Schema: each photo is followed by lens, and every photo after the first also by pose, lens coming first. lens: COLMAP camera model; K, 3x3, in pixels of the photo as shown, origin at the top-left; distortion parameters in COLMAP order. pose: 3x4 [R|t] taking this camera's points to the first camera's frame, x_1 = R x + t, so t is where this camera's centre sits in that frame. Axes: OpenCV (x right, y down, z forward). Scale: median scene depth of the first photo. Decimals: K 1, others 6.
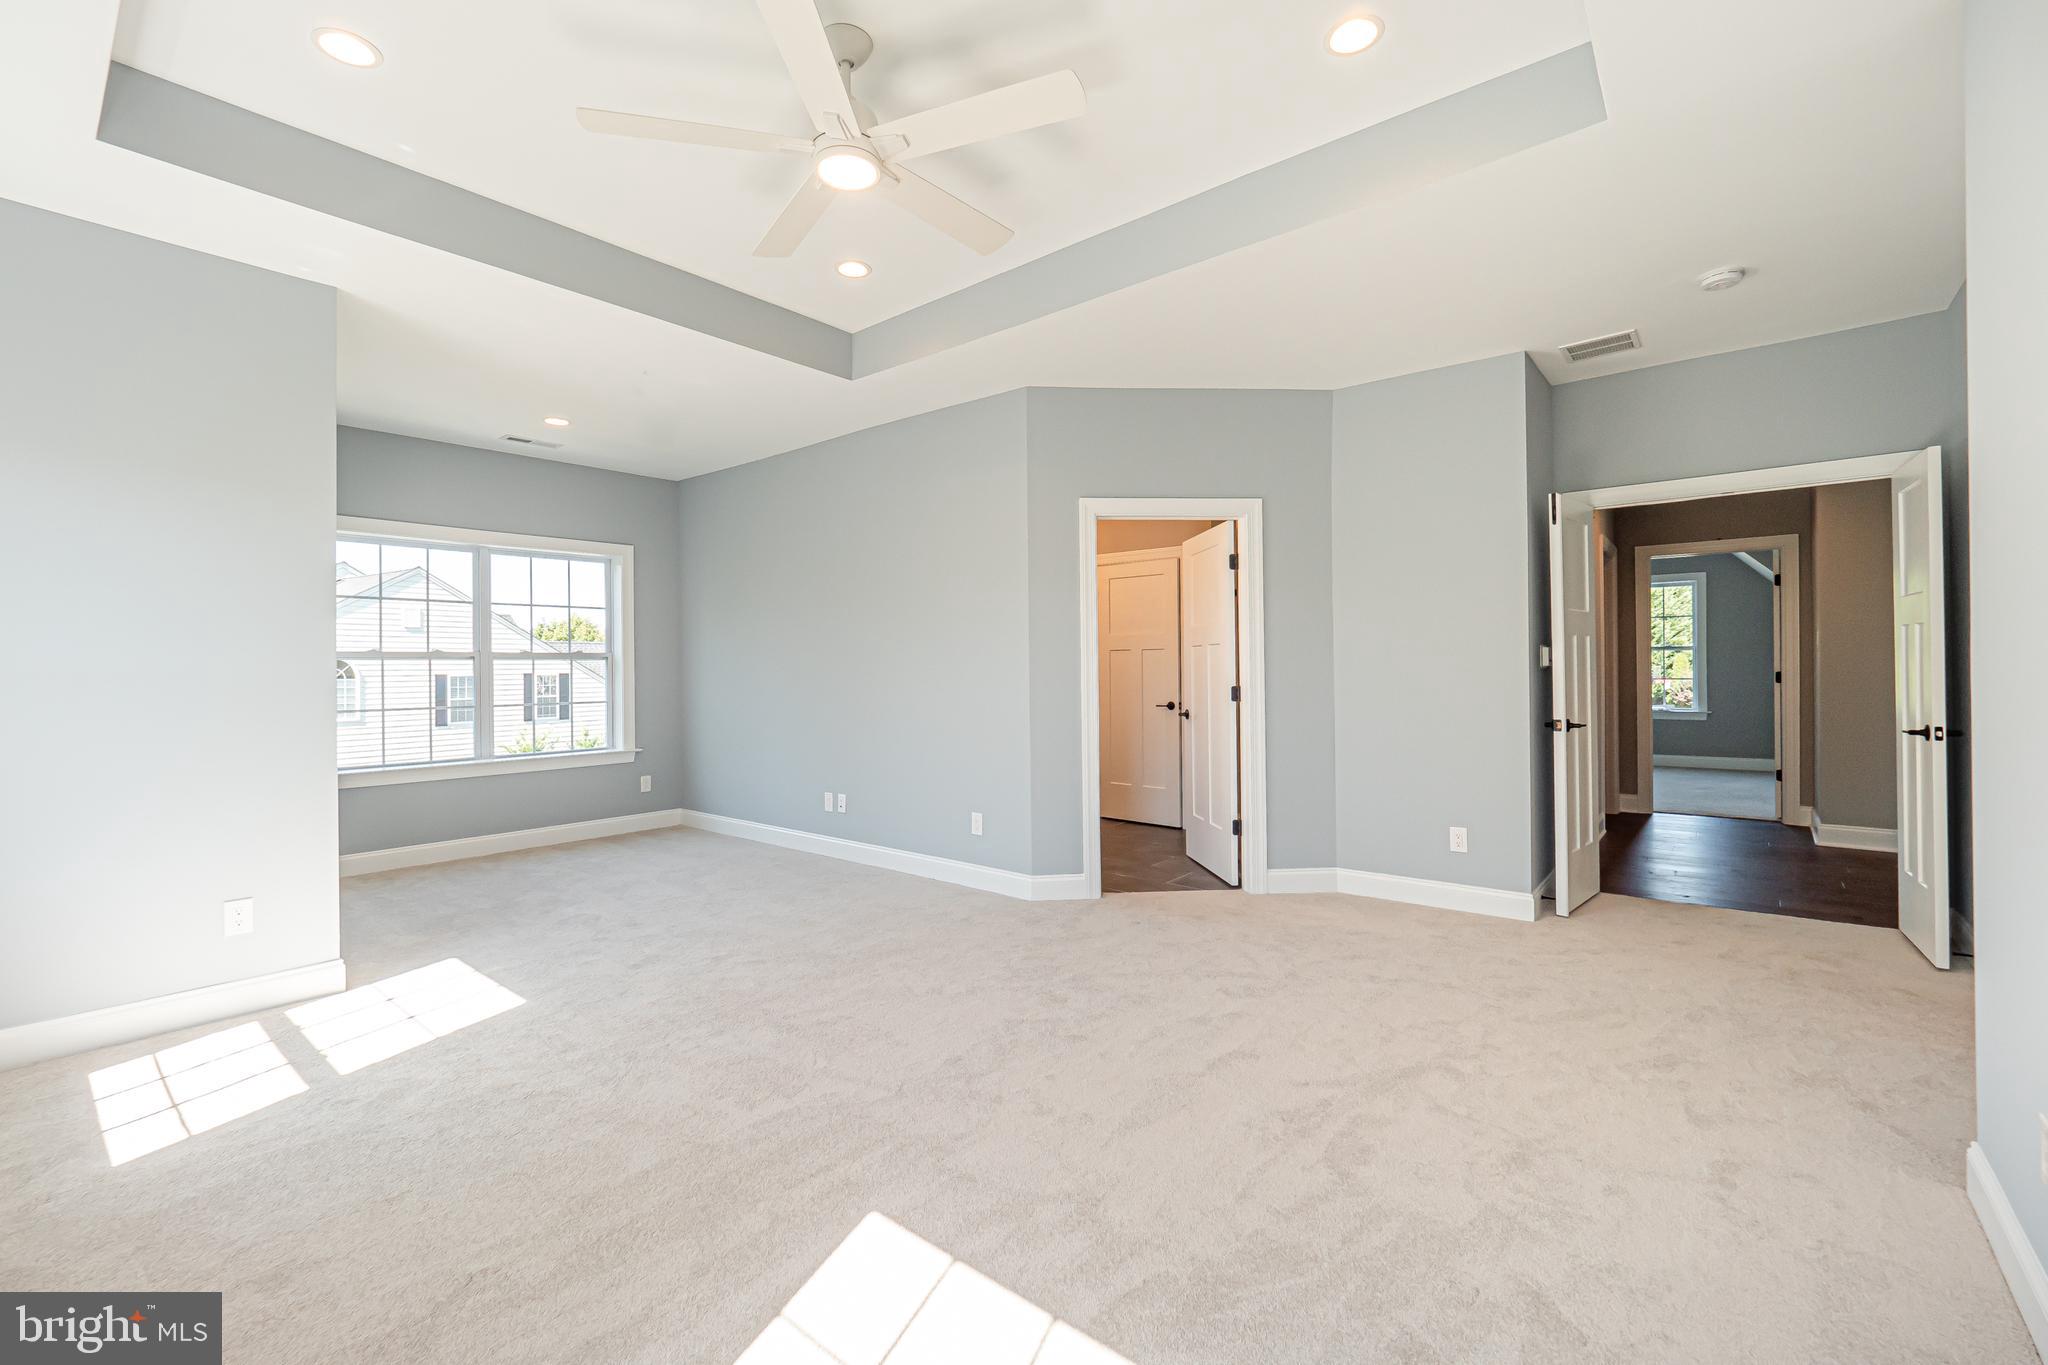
lens RADIAL K [[864.1, 0, 1024.0], [0, 864.1, 682.5], [0, 0, 1]] dist [-0.011298, -0.000631]
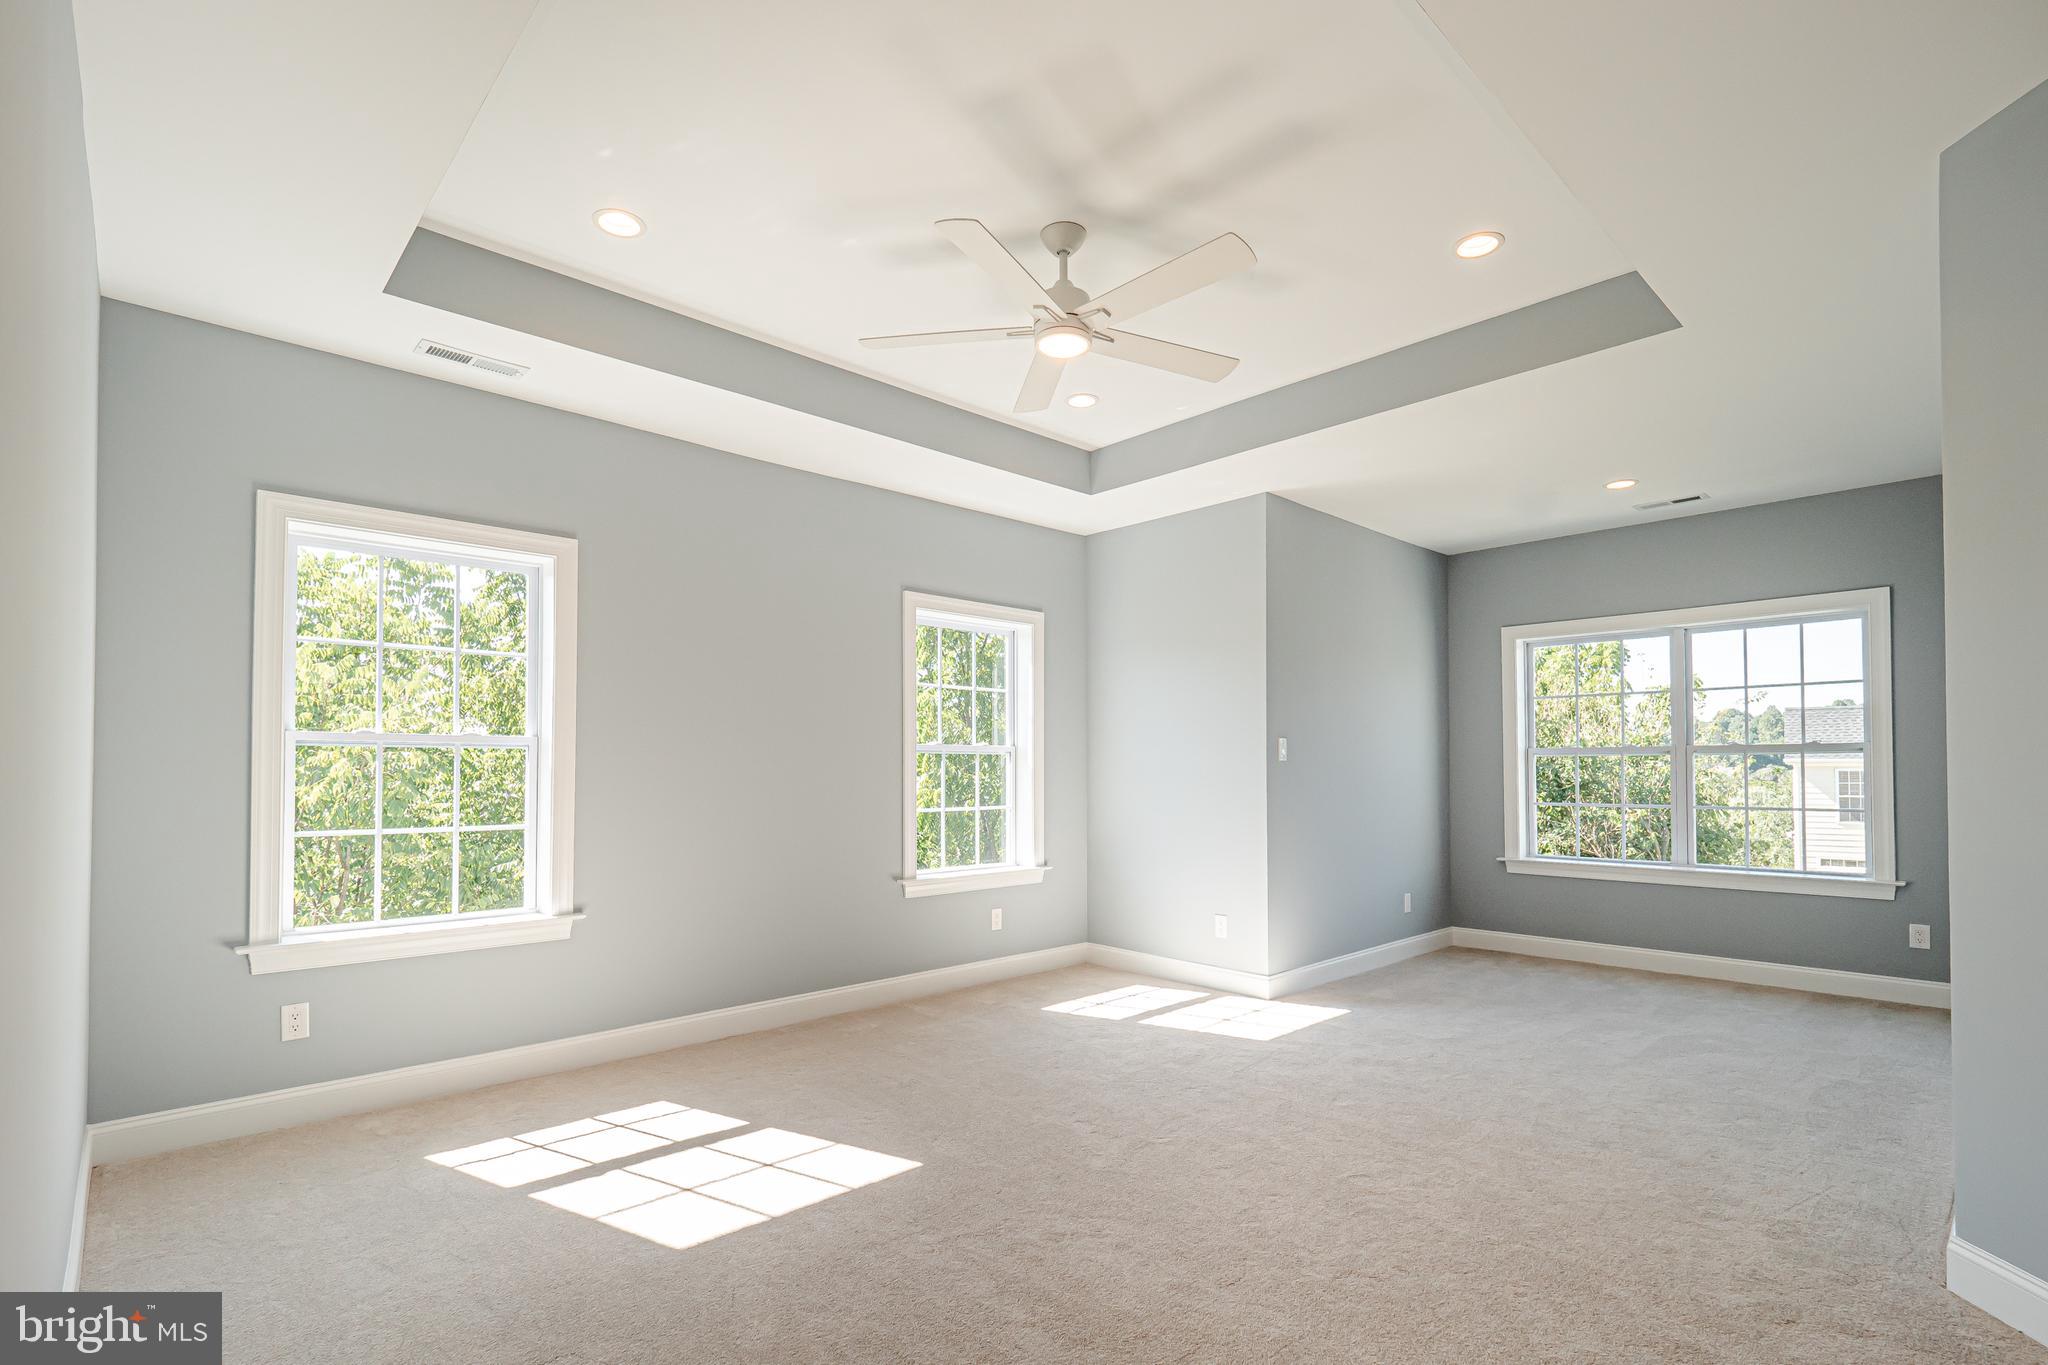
lens RADIAL K [[954.3, 0, 1021.6], [0, 954.3, 760.6], [0, 0, 1]] dist [-0.001072, -0.000111]
pose [[-0.133720, 0.001369, -0.991018, 0.521394], [-0.013799, 0.999900, 0.003243, -0.015790], [0.990923, 0.014108, -0.133688, 0.539602]]
